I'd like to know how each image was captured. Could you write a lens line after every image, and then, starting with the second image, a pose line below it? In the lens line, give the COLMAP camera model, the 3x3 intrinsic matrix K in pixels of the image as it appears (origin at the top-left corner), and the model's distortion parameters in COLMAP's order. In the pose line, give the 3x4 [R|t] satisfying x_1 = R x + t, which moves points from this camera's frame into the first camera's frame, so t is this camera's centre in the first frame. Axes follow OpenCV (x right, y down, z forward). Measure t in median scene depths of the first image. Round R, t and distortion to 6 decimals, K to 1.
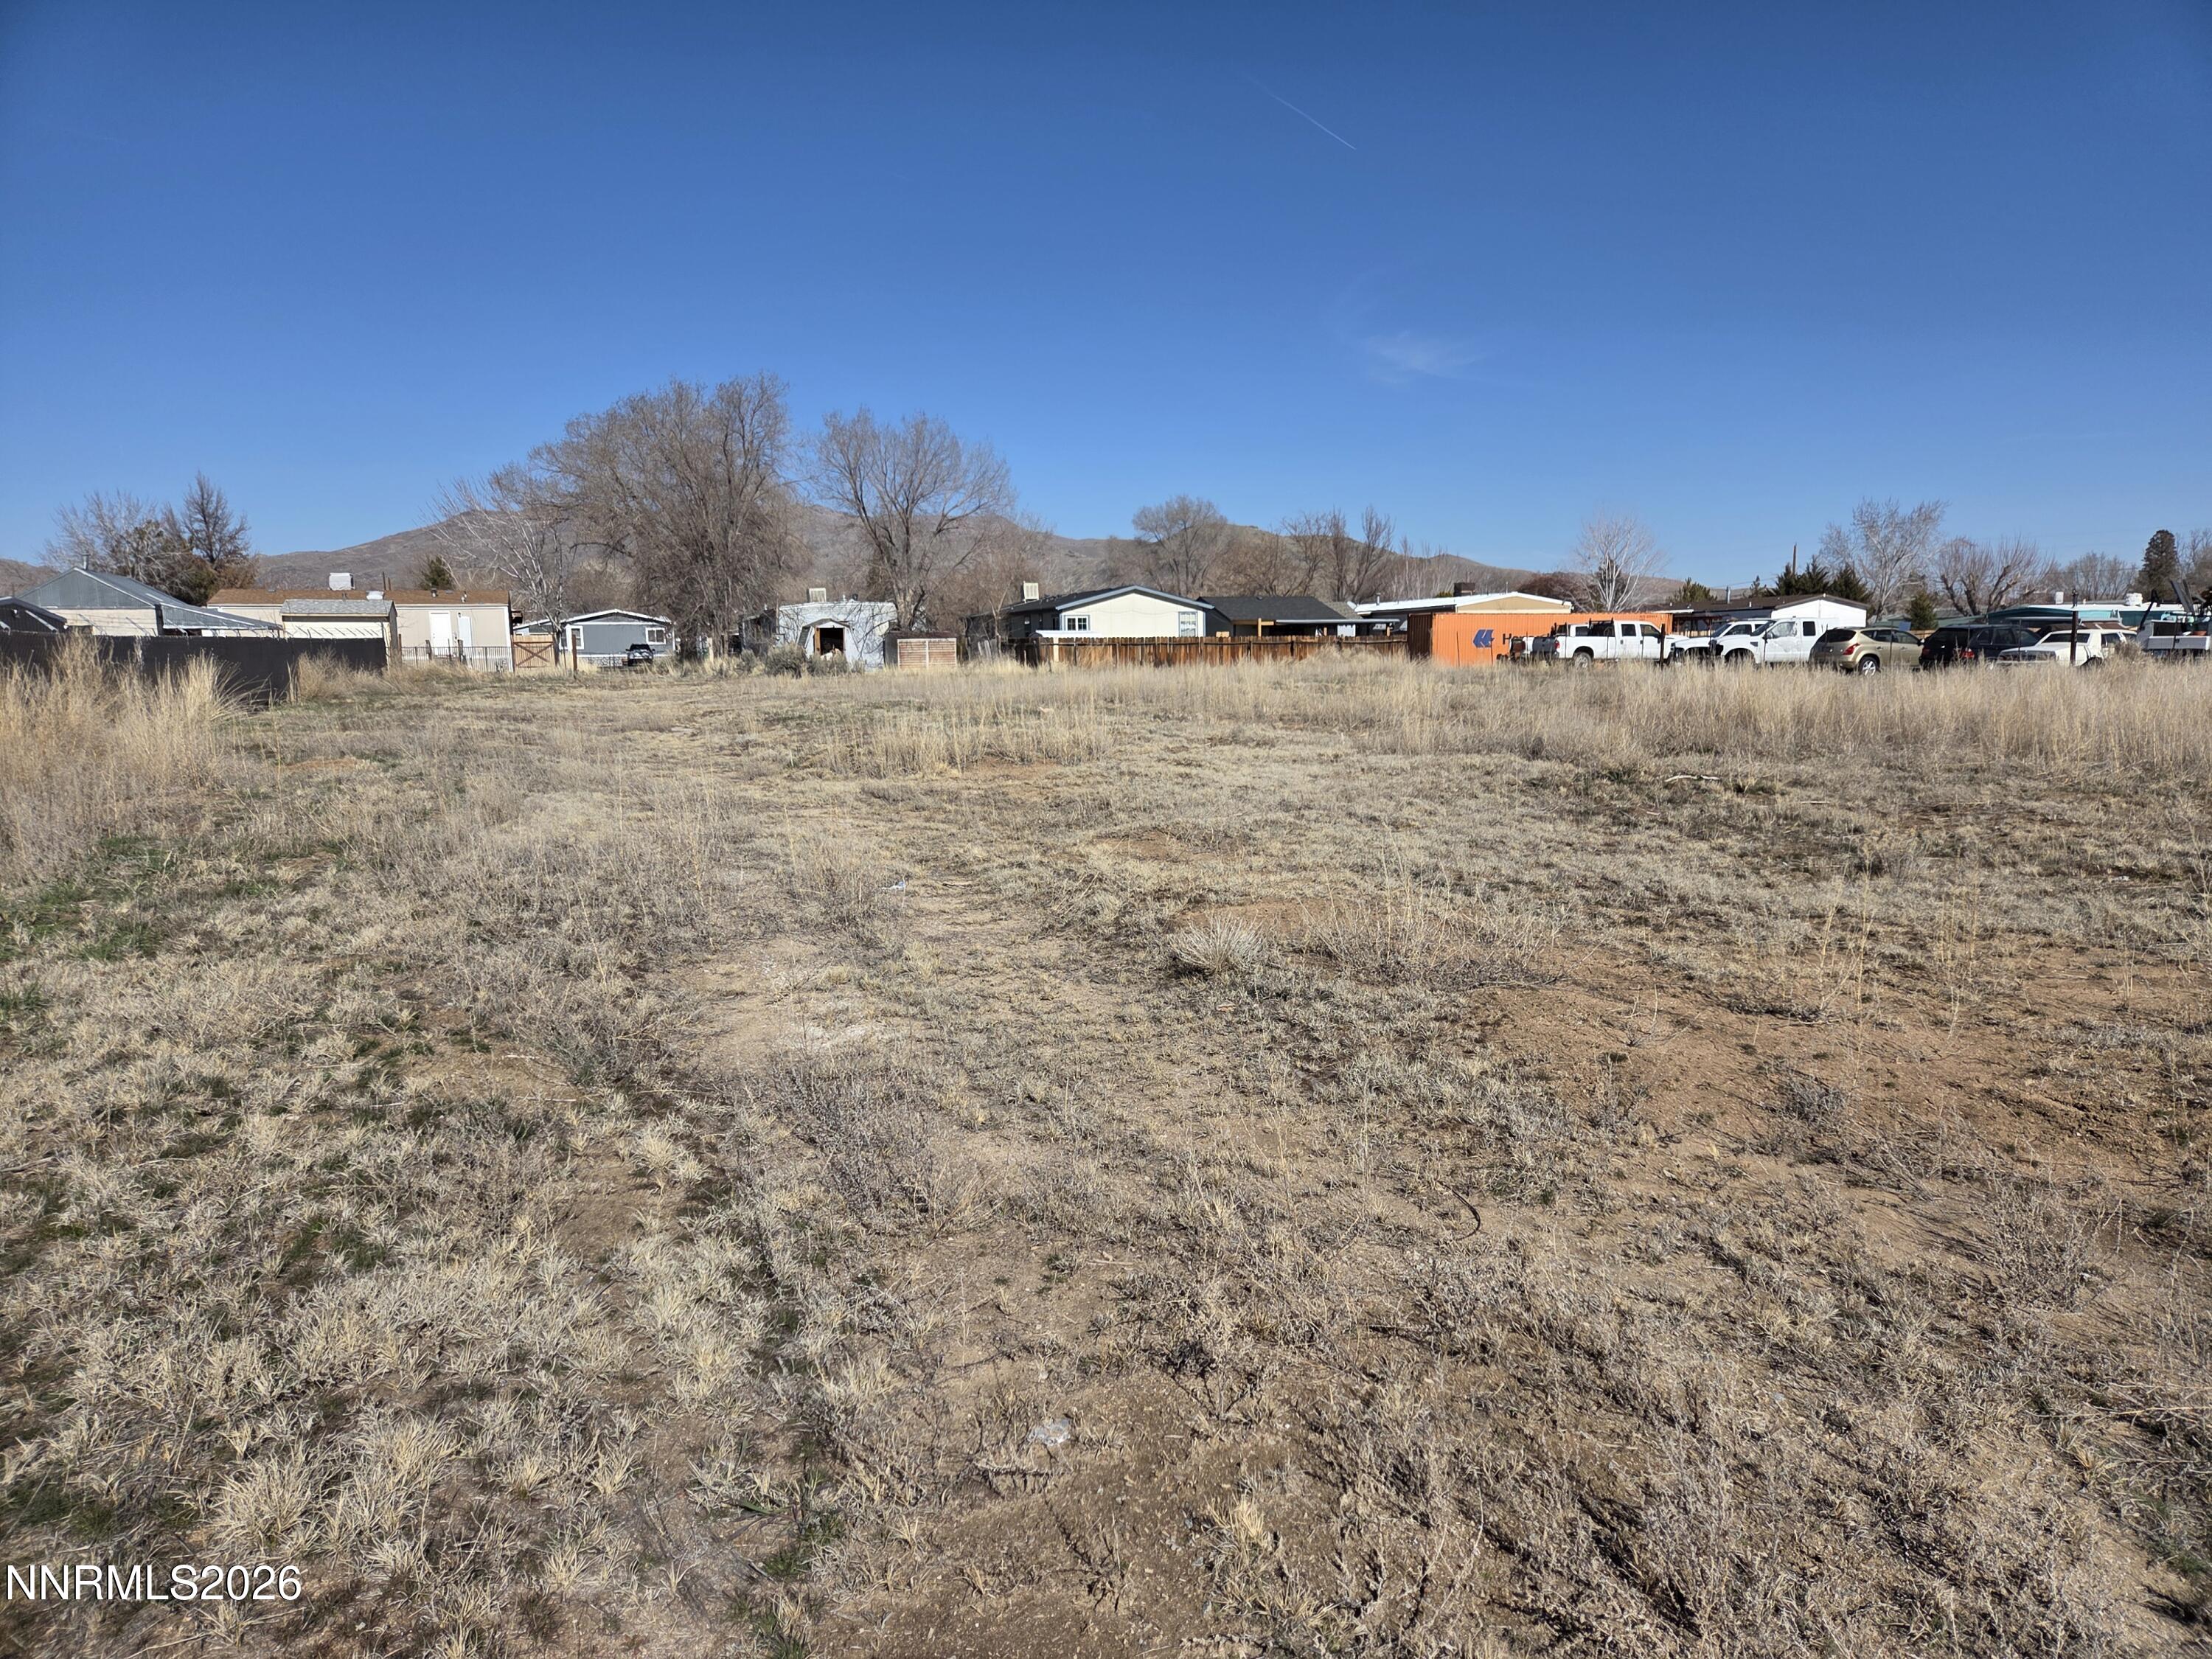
lens RADIAL K [[1475.1, 0, 1127.3], [0, 1475.1, 829.0], [0, 0, 1]] dist [0.068311, -0.058116]
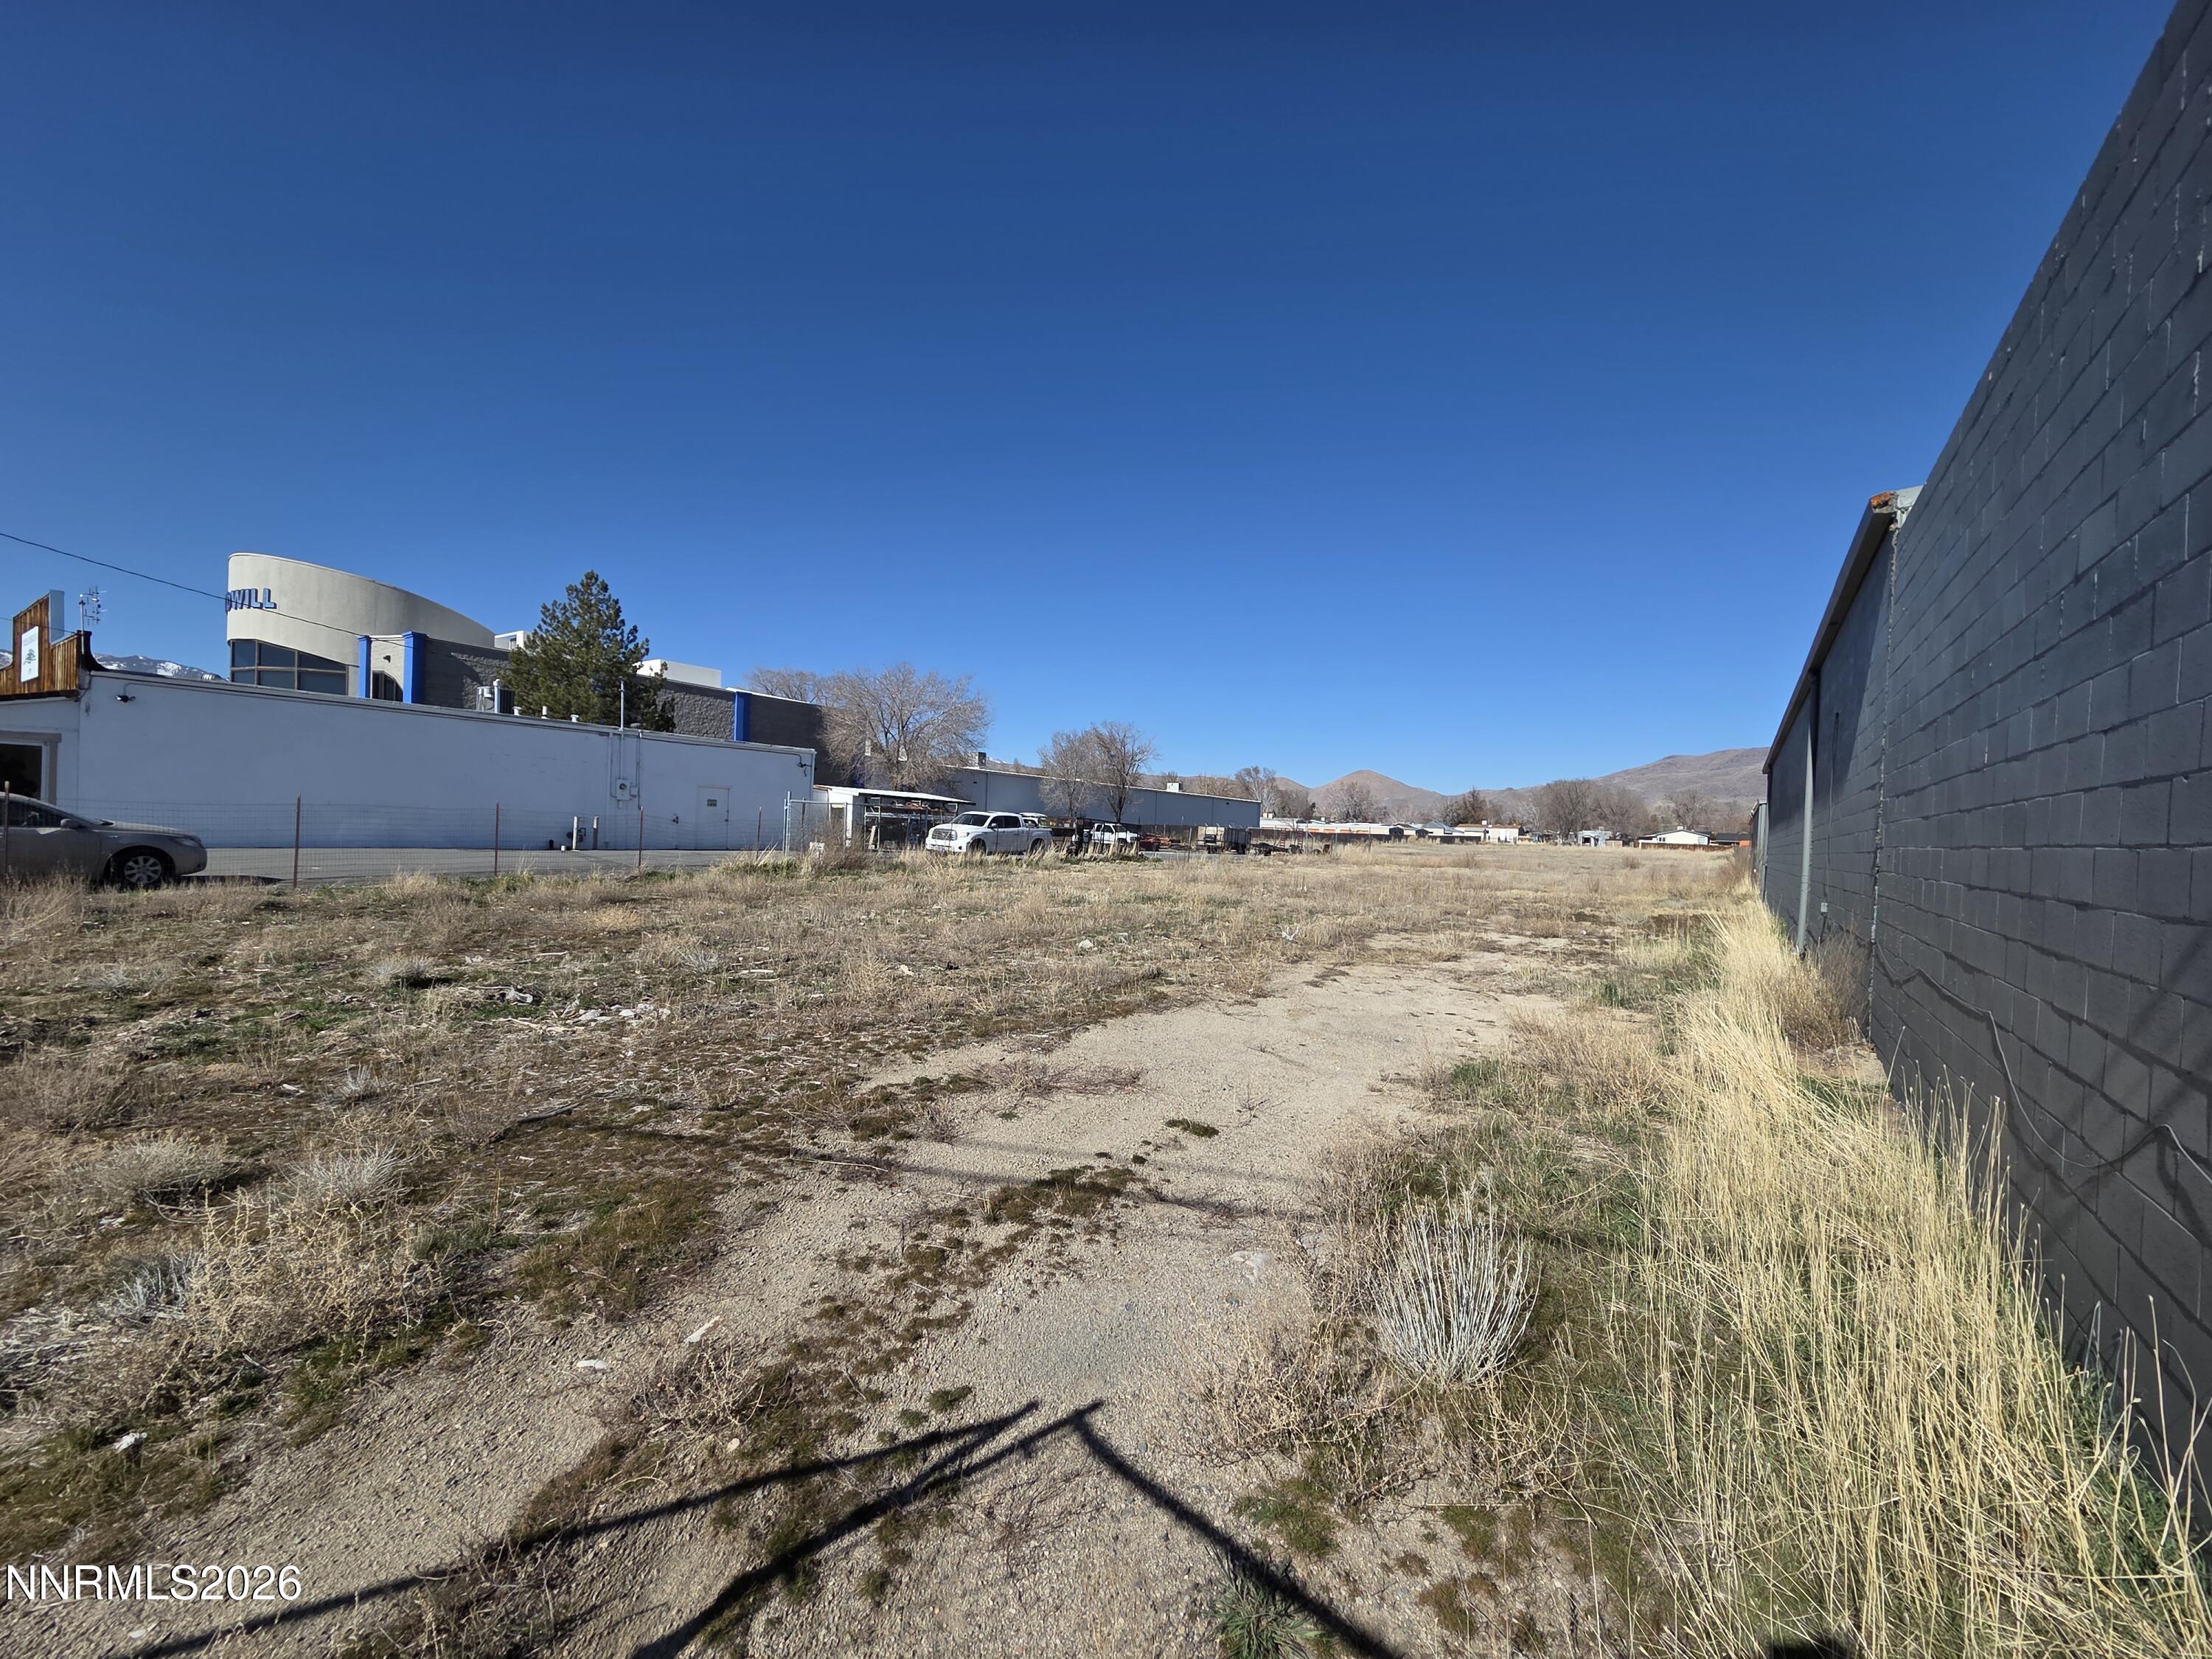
lens RADIAL K [[908.4, 0, 1098.9], [0, 908.4, 846.0], [0, 0, 1]] dist [0.003995, -0.000403]
pose [[0.565294, 0.050745, -0.823327, 2.273990], [-0.142592, 0.989092, -0.036942, 0.357124], [0.812471, 0.138283, 0.566364, -3.132189]]
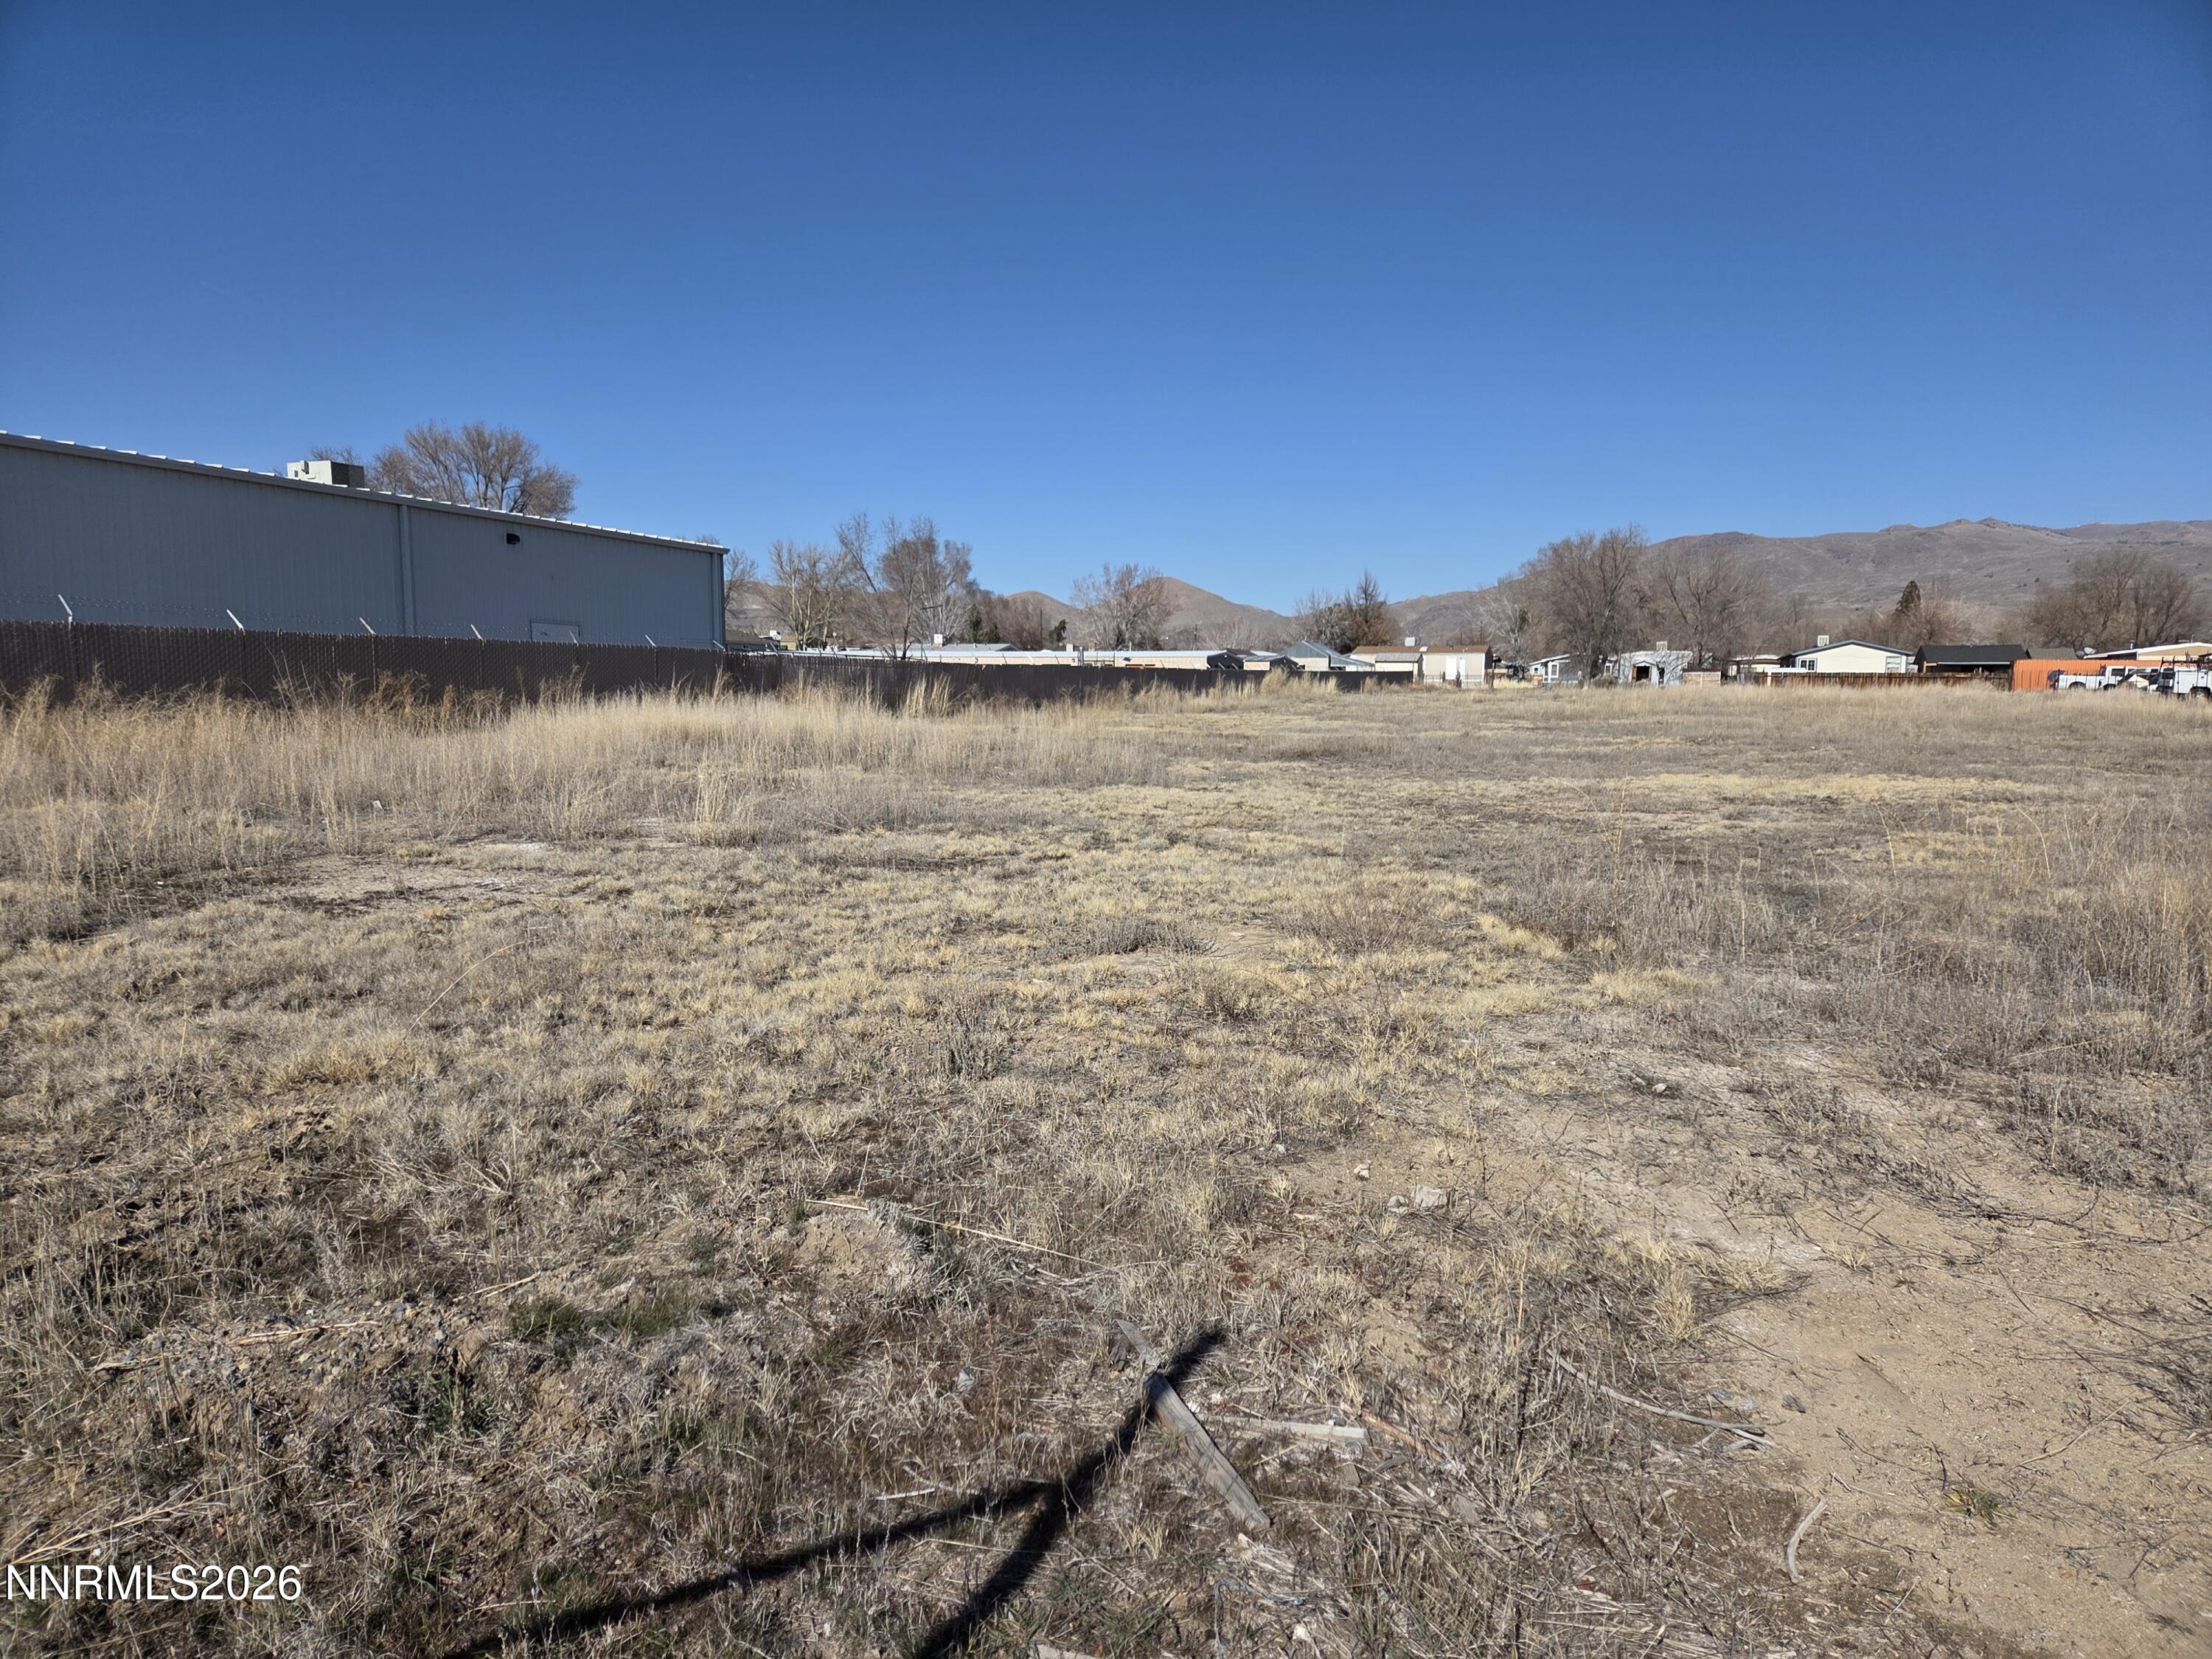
lens RADIAL K [[1475.1, 0, 1093.2], [0, 1475.1, 836.3], [0, 0, 1]] dist [0.068311, -0.058116]
pose [[0.742515, 0.086539, -0.664215, 1.055084], [-0.096878, 0.995067, 0.021346, 0.193369], [0.662786, 0.048498, 0.747237, -1.578872]]
